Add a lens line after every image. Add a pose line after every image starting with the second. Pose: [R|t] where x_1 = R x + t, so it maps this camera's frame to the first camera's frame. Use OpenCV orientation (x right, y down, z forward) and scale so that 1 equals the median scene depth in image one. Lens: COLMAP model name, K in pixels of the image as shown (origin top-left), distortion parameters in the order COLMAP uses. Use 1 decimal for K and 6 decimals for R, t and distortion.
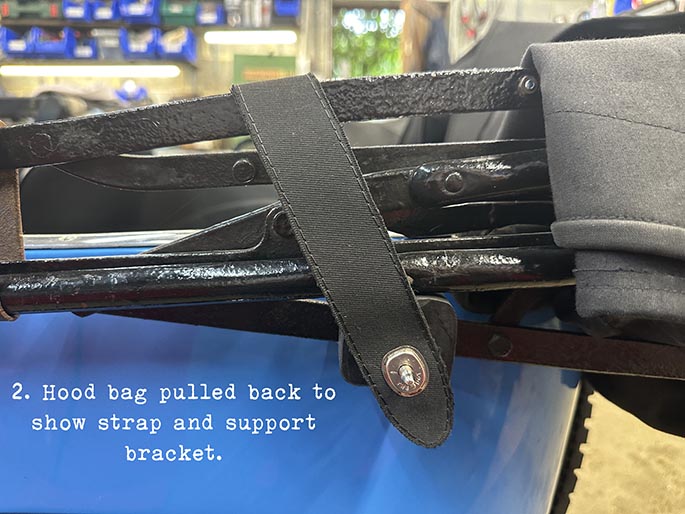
lens RADIAL K [[479.1, 0, 342.5], [0, 479.1, 257.1], [0, 0, 1]] dist [-0.000269, -0.000100]
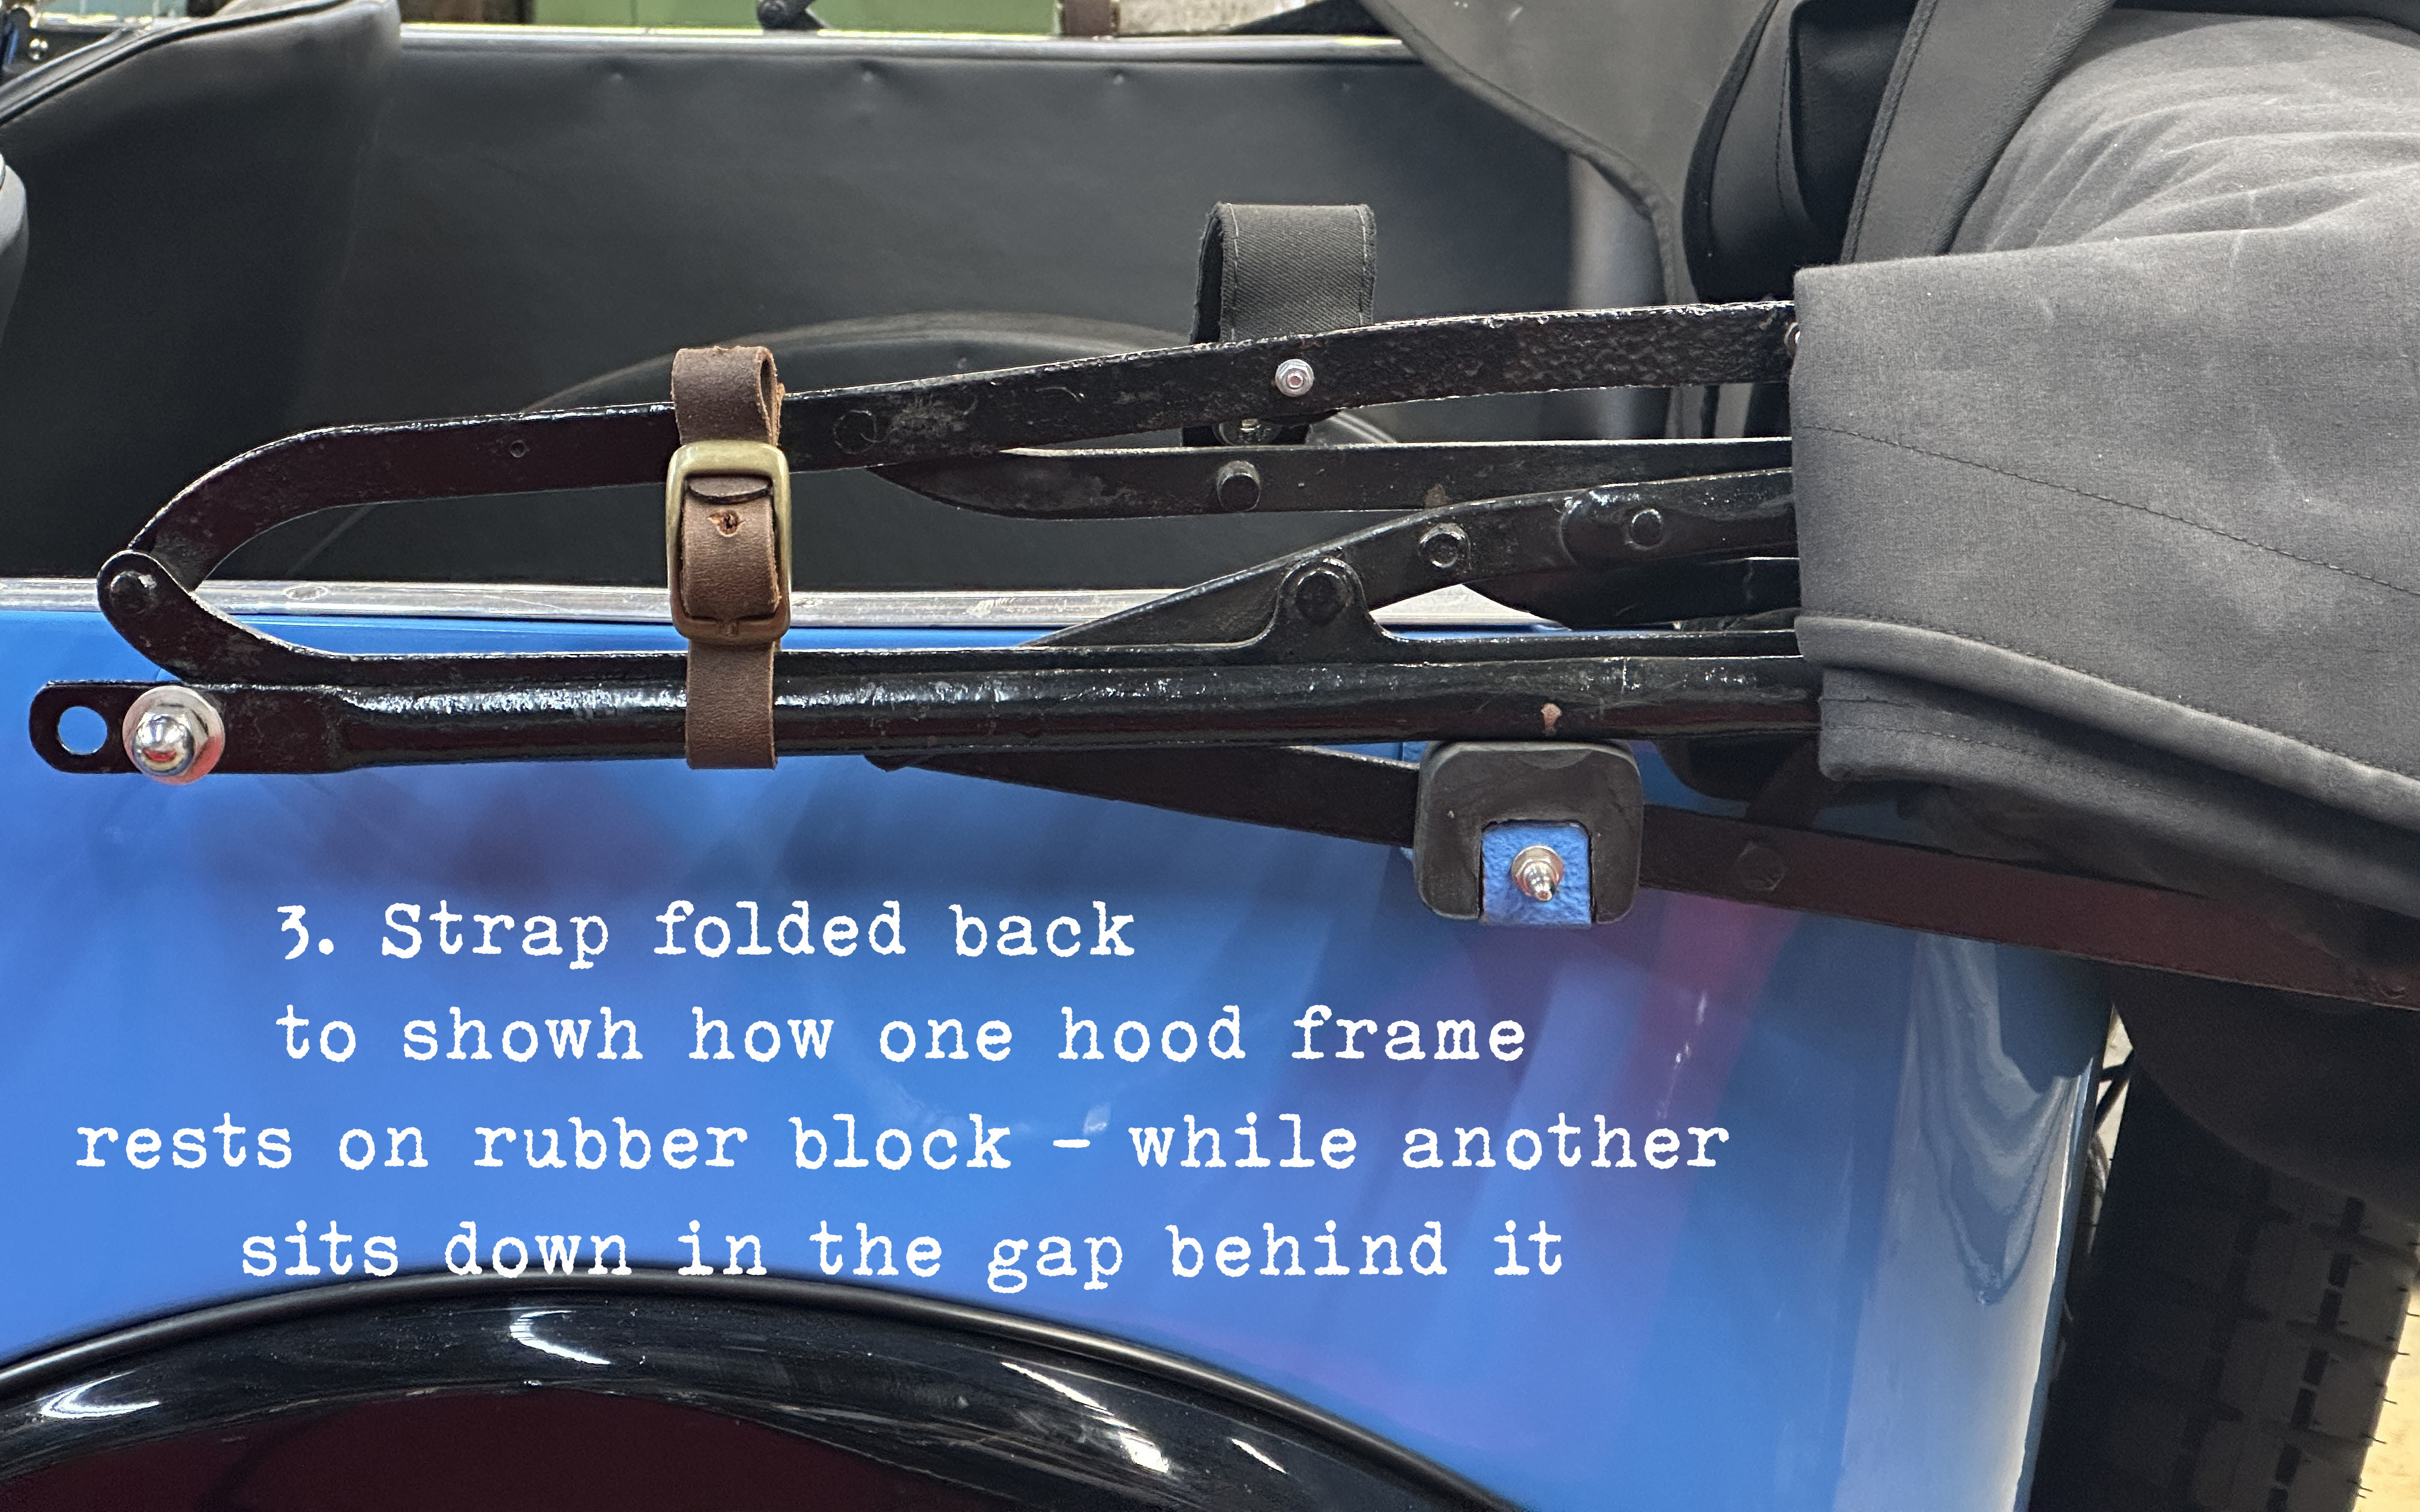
lens RADIAL K [[5440.7, 0, 1210.5], [0, 5440.7, 761.6], [0, 0, 1]] dist [-0.536787, 0.000000]
pose [[0.998786, 0.032294, -0.037209, -0.013417], [-0.031542, 0.999290, 0.020626, -0.008900], [0.037849, -0.019427, 0.999095, -4.874306]]
